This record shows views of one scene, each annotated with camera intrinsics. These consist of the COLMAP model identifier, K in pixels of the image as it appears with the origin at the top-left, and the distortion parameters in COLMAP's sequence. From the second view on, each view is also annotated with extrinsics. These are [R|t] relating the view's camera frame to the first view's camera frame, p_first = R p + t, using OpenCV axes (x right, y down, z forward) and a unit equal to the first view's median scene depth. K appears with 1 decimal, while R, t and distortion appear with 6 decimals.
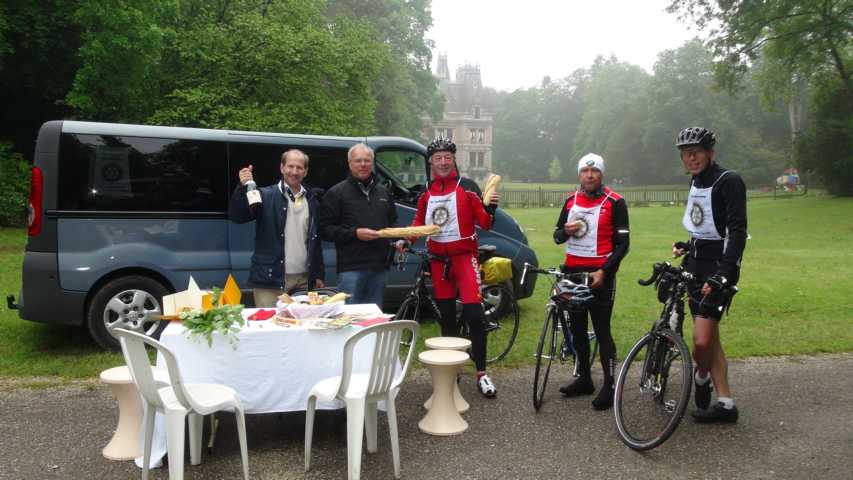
lens RADIAL K [[760.0, 0, 426.5], [0, 760.0, 240.0], [0, 0, 1]] dist [-0.063262, 0.006825]
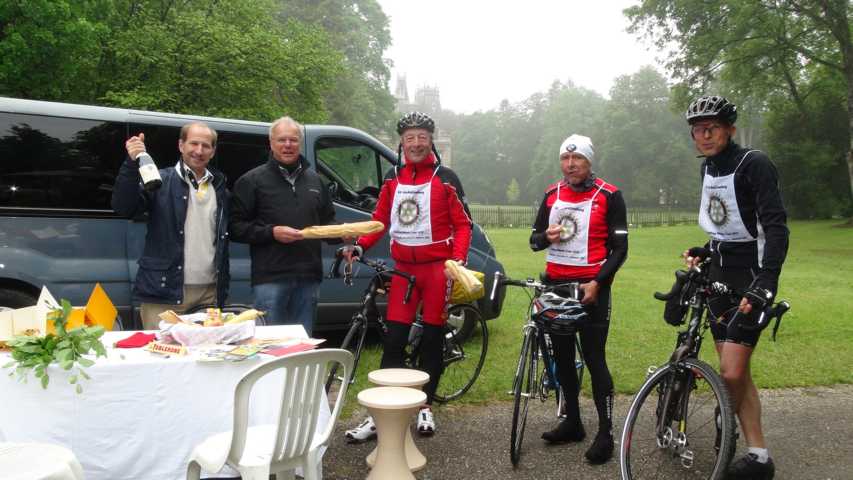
lens RADIAL K [[602.9, 0, 426.5], [0, 602.9, 240.0], [0, 0, 1]] dist [-0.008322, -0.006843]
pose [[0.998560, 0.006846, 0.053210, 0.022461], [-0.003587, 0.998125, -0.061101, 0.033952], [-0.053528, 0.060822, 0.996712, 0.368229]]
